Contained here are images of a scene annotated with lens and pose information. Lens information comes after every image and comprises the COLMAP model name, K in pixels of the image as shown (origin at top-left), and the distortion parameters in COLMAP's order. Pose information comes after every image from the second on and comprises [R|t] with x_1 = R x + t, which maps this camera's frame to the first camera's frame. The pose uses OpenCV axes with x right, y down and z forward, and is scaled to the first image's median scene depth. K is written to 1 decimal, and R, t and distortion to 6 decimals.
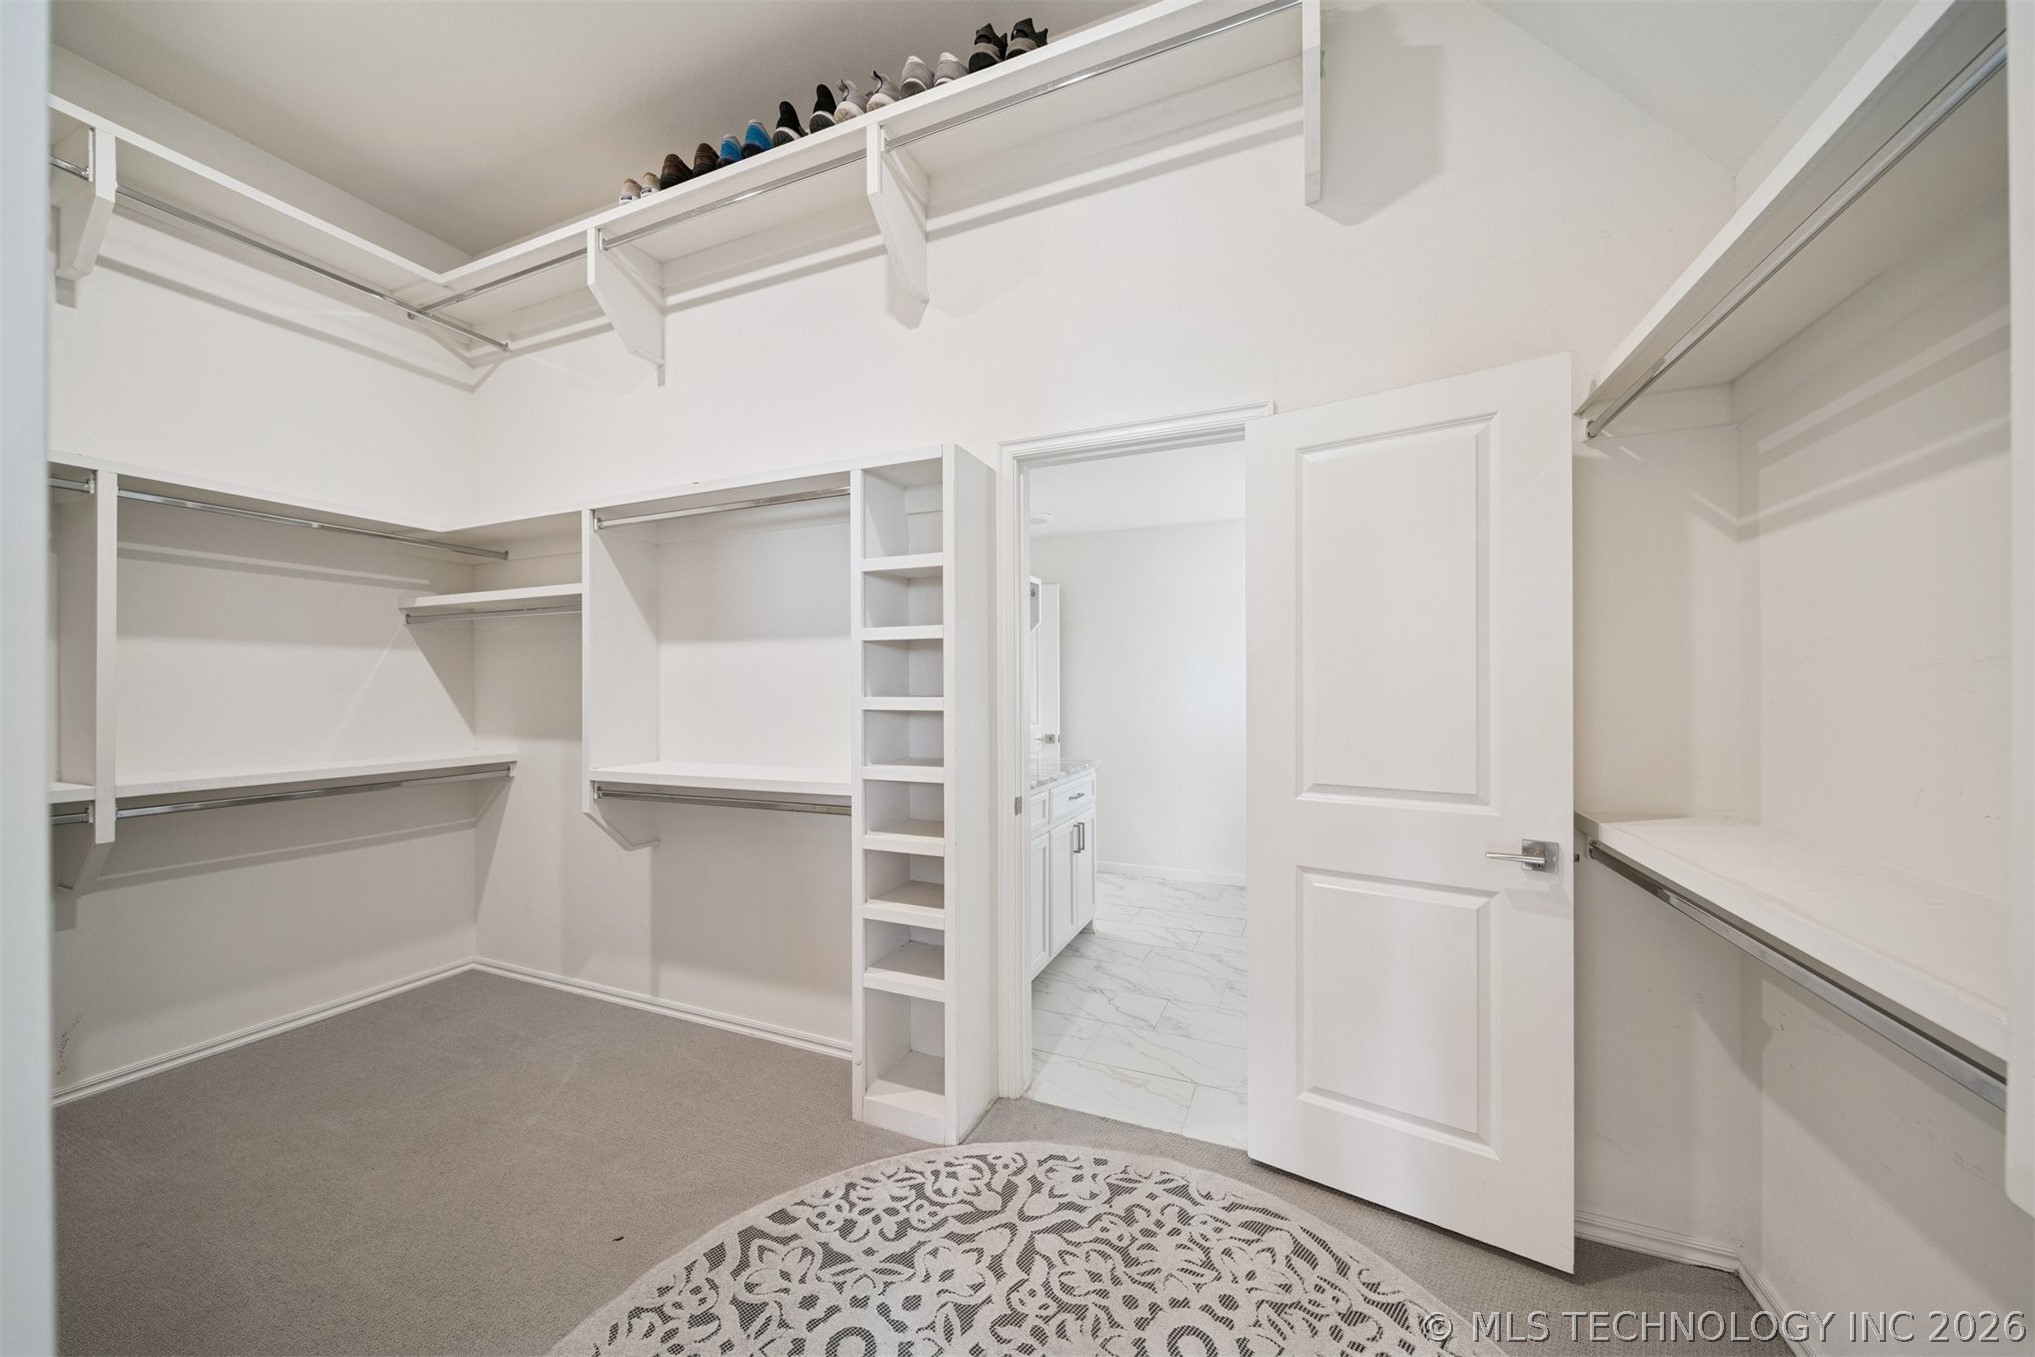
lens RADIAL K [[724.1, 0, 1004.5], [0, 724.1, 685.4], [0, 0, 1]] dist [-0.004554, -0.000586]
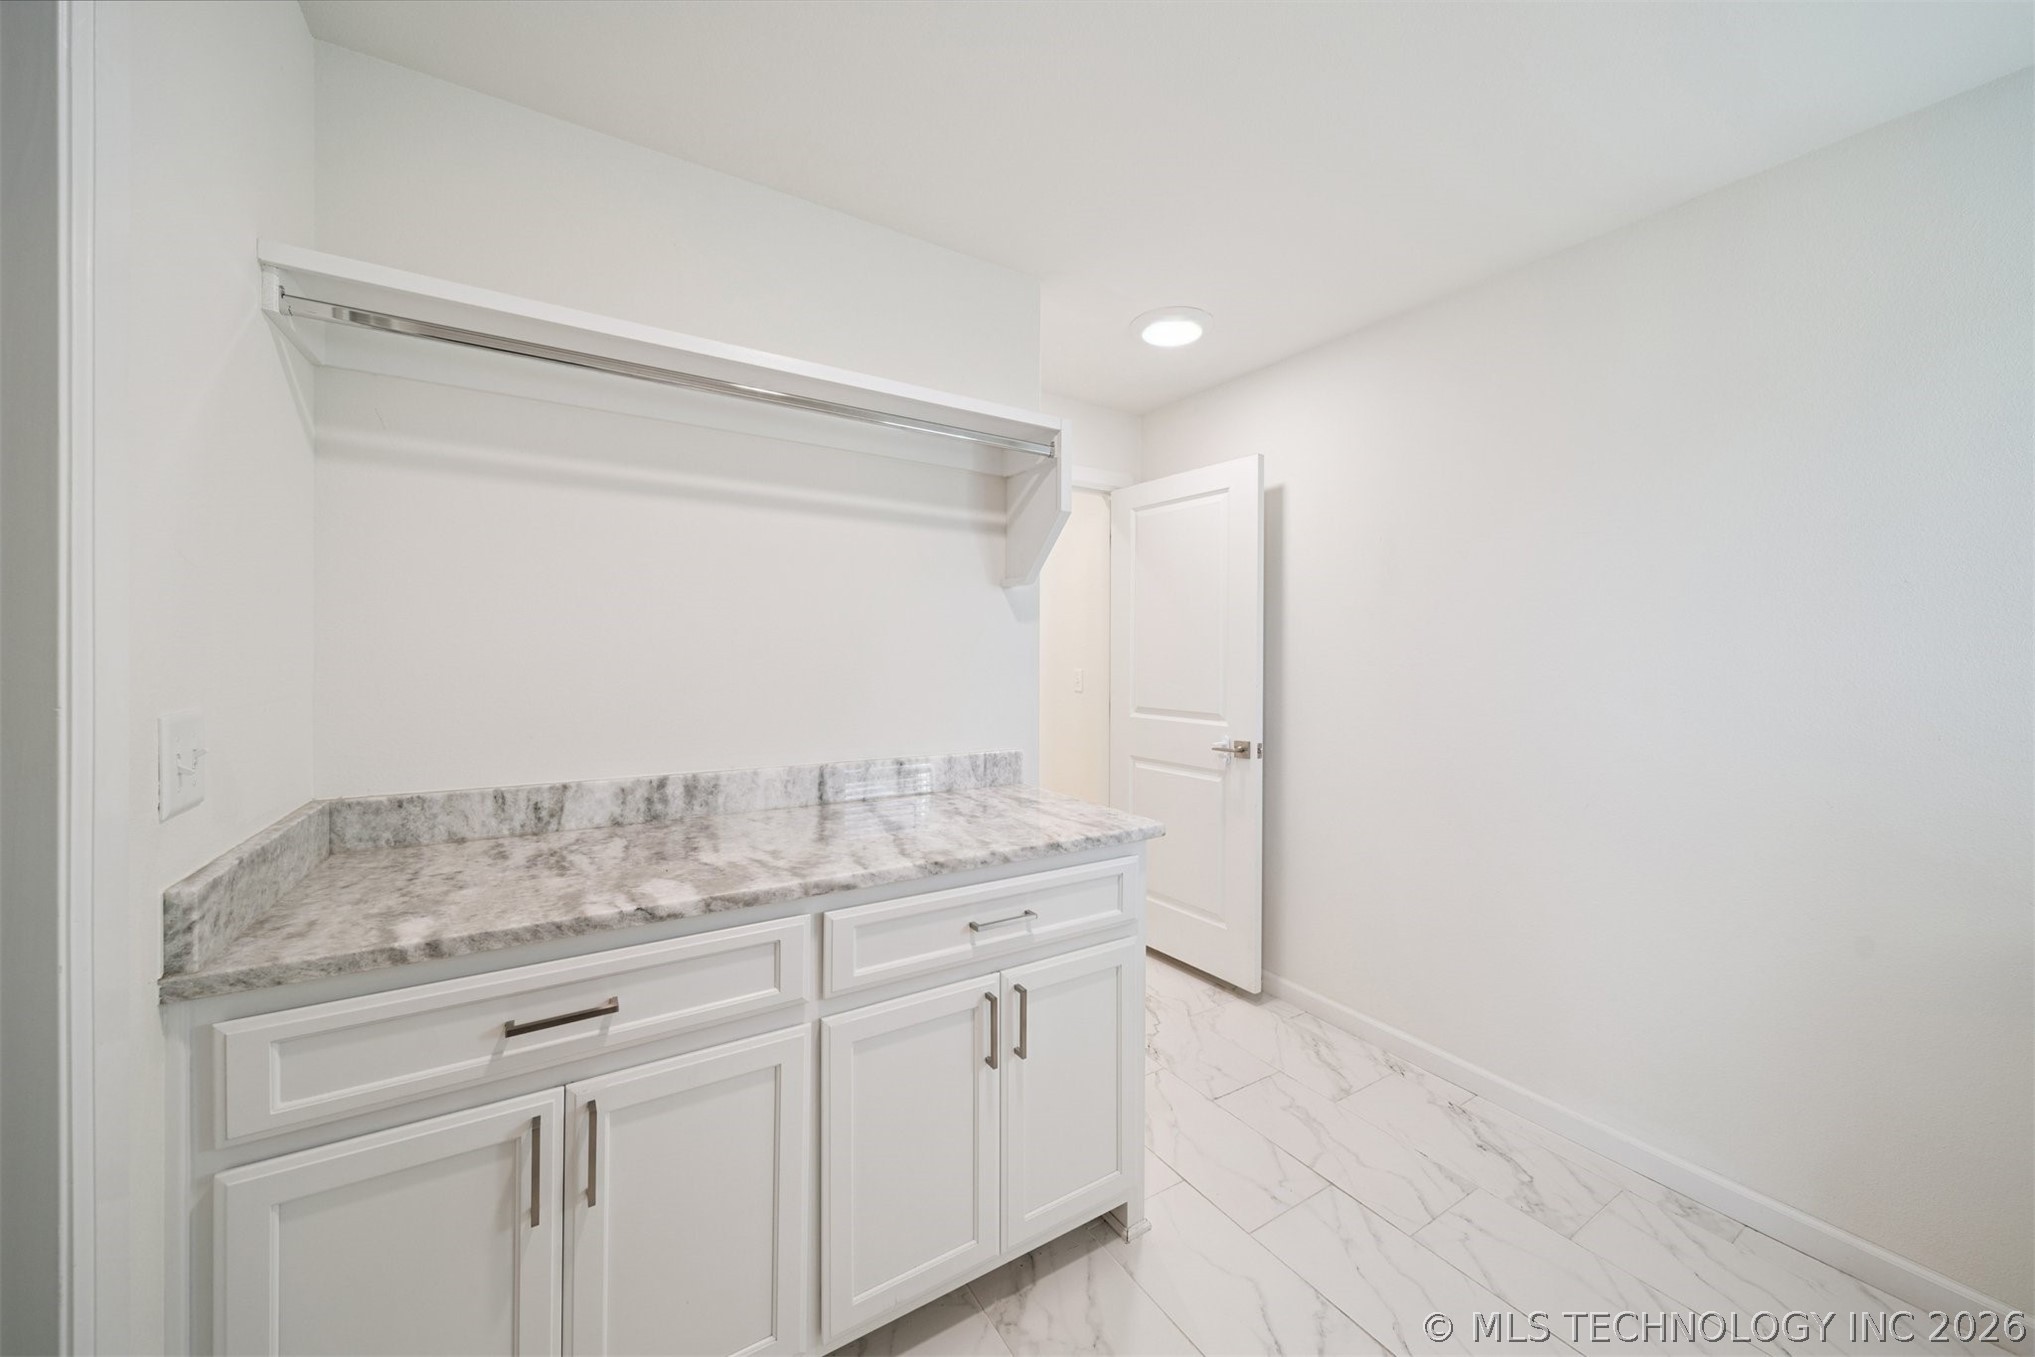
lens RADIAL K [[724.1, 0, 1022.5], [0, 724.1, 668.9], [0, 0, 1]] dist [-0.004554, -0.000586]
pose [[0.820977, 0.002993, -0.570954, 0.246472], [-0.000873, 0.999992, 0.003986, 0.013188], [0.570961, -0.002773, 0.820972, 0.501359]]
